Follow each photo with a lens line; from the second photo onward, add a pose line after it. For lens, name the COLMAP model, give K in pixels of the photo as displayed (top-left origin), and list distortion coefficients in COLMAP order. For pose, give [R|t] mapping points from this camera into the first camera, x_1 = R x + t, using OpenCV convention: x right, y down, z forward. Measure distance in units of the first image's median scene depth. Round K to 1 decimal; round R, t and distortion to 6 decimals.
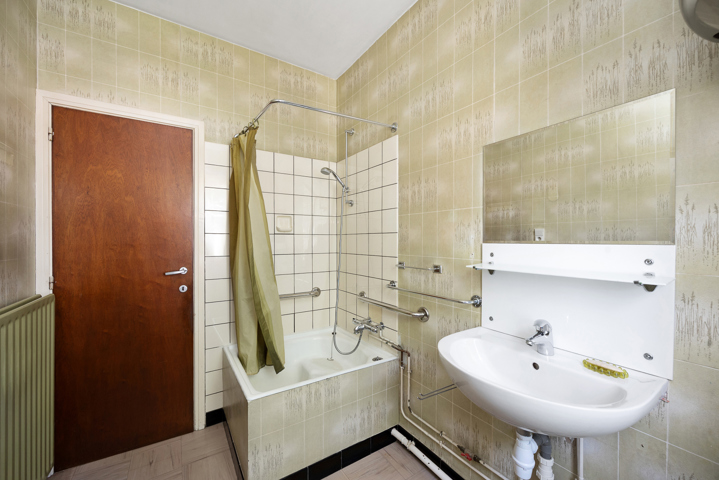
lens RADIAL K [[280.5, 0, 359.2], [0, 280.5, 239.7], [0, 0, 1]] dist [-0.001832, -0.000022]
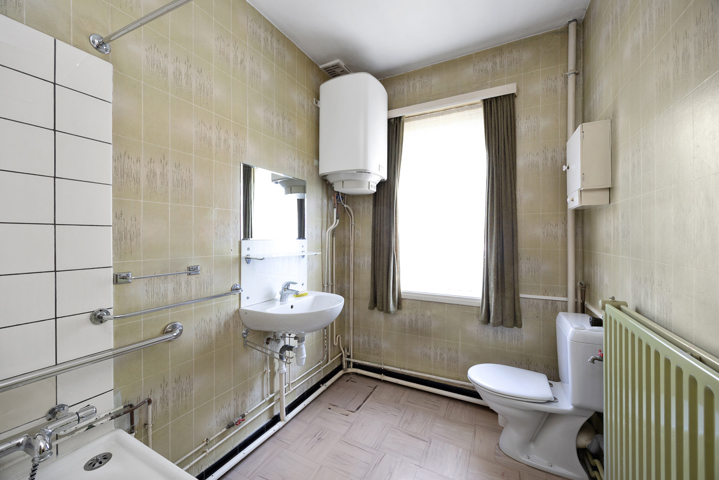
lens RADIAL K [[280.5, 0, 358.8], [0, 280.5, 238.3], [0, 0, 1]] dist [-0.001832, -0.000022]
pose [[-0.490572, 0.002152, 0.871398, -0.742471], [0.004973, 0.999988, 0.000330, 0.004780], [-0.871386, 0.004496, -0.490577, 0.953458]]
